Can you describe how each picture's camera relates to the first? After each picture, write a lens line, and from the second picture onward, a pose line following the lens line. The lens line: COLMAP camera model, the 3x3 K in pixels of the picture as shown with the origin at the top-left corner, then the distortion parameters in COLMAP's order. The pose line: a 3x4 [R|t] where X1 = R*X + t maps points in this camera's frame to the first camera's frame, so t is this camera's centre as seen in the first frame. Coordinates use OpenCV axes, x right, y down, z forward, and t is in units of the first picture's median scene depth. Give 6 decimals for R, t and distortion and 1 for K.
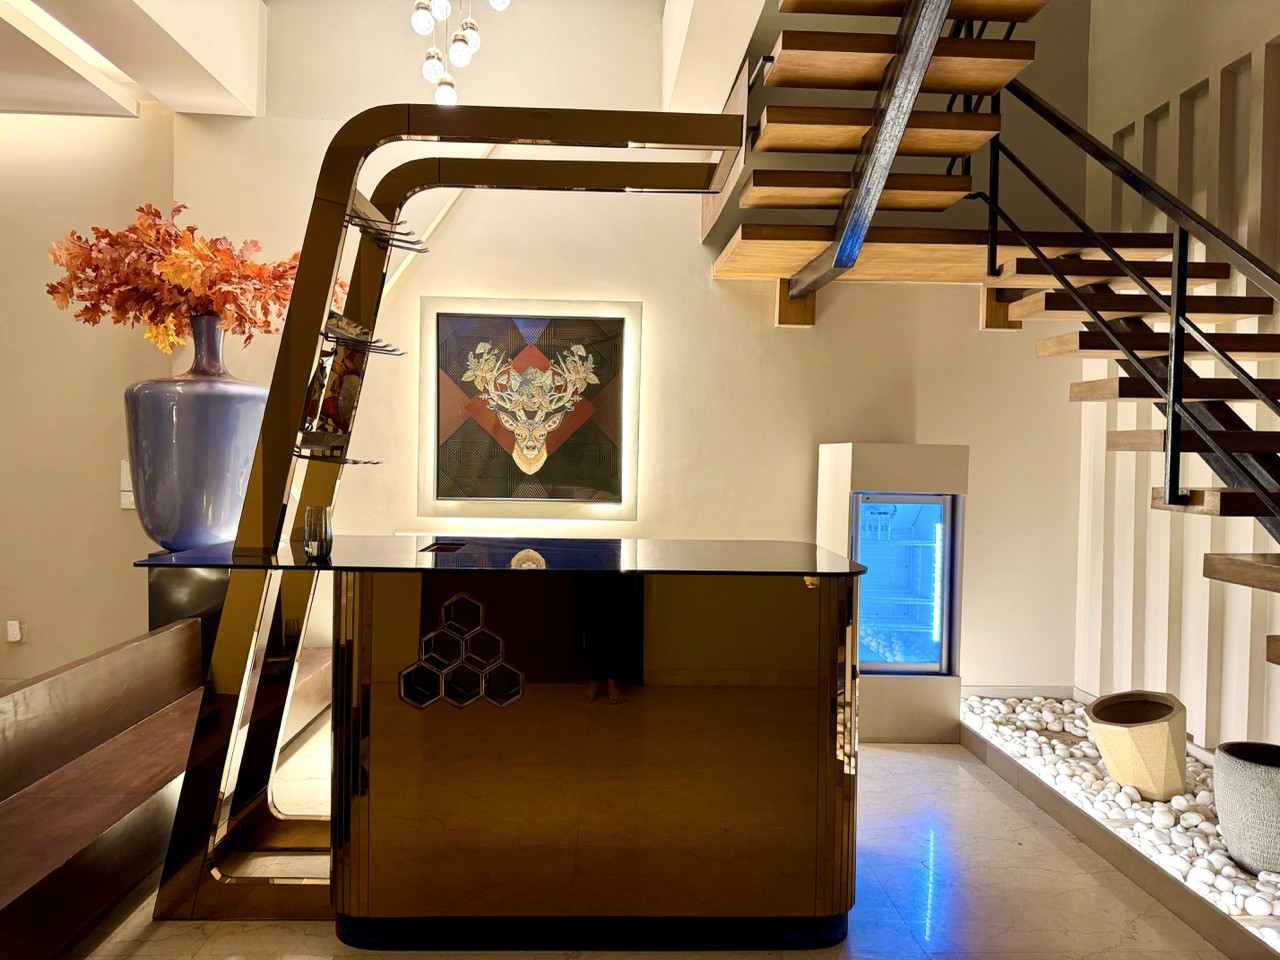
lens RADIAL K [[906.4, 0, 632.7], [0, 906.4, 482.3], [0, 0, 1]] dist [0.065162, -0.094407]
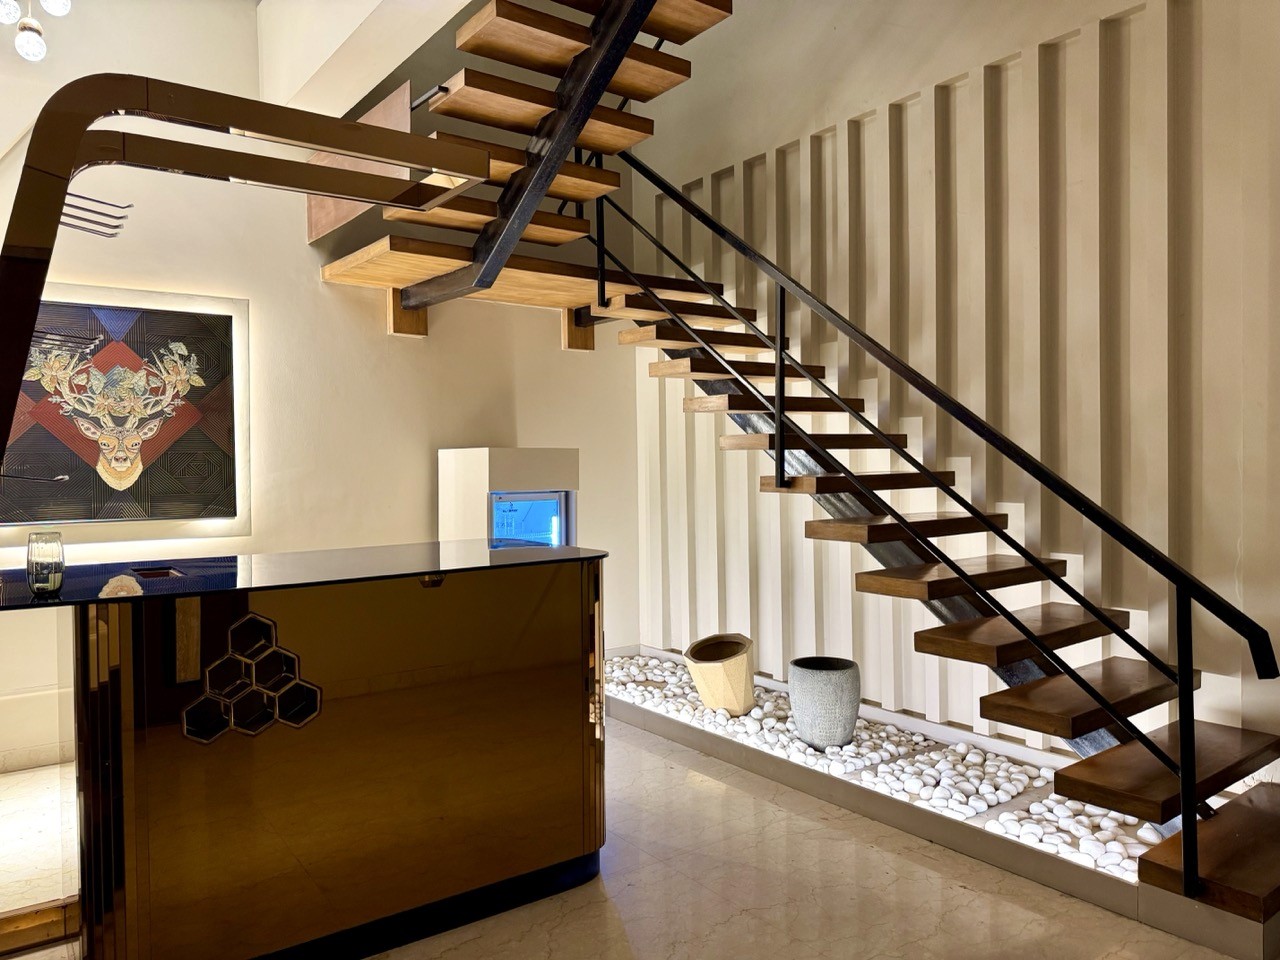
lens RADIAL K [[906.4, 0, 654.0], [0, 906.4, 481.1], [0, 0, 1]] dist [0.065162, -0.094407]
pose [[0.816634, -0.037959, 0.575906, -0.231432], [0.041535, 0.999113, 0.006957, -0.002548], [-0.575659, 0.018238, 0.817487, -0.003848]]
